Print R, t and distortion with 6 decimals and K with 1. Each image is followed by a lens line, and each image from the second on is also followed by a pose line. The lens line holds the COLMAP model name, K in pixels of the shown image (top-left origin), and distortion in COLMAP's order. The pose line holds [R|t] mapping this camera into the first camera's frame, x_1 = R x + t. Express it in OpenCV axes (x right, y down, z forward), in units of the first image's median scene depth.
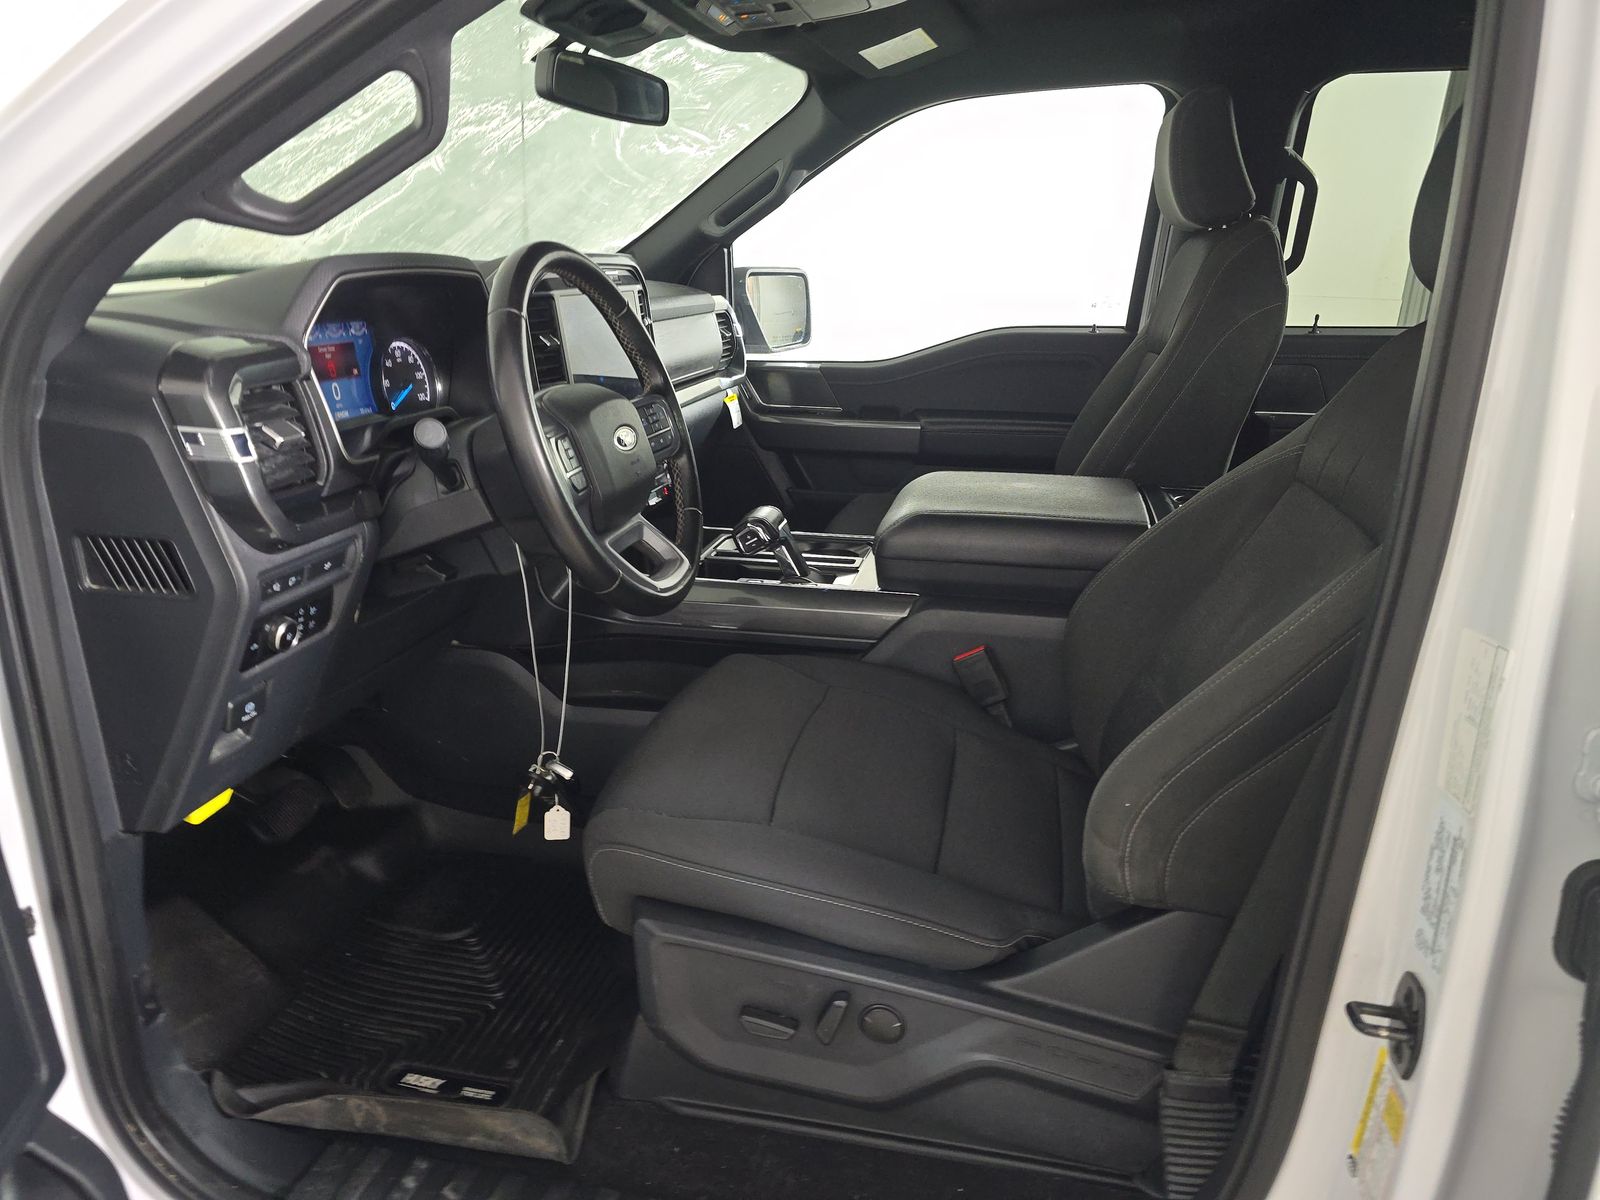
lens RADIAL K [[1065.5, 0, 792.3], [0, 1065.5, 605.1], [0, 0, 1]] dist [0.043585, -0.045189]
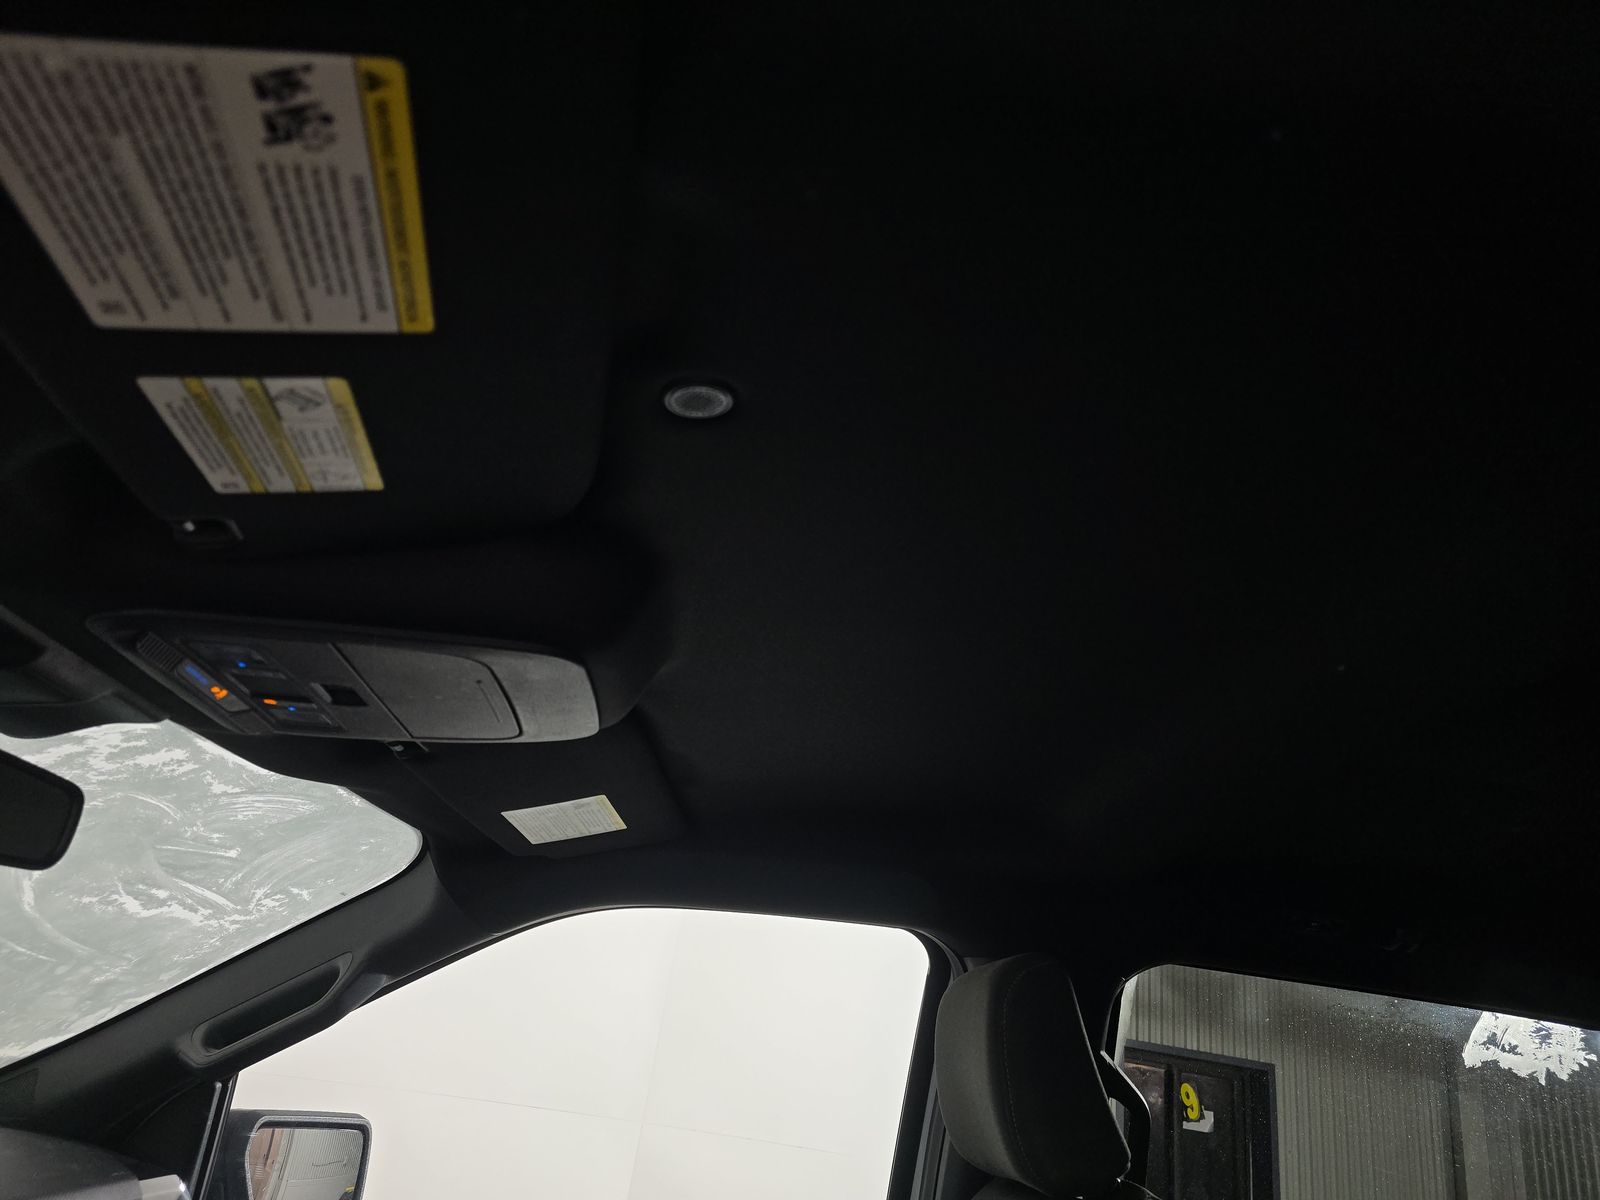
lens RADIAL K [[1065.5, 0, 792.3], [0, 1065.5, 605.1], [0, 0, 1]] dist [0.043585, -0.045189]
pose [[0.947186, 0.222729, 0.230718, 0.044091], [-0.020203, 0.759469, -0.650230, -0.176127], [-0.320048, 0.611227, 0.723858, 0.361204]]
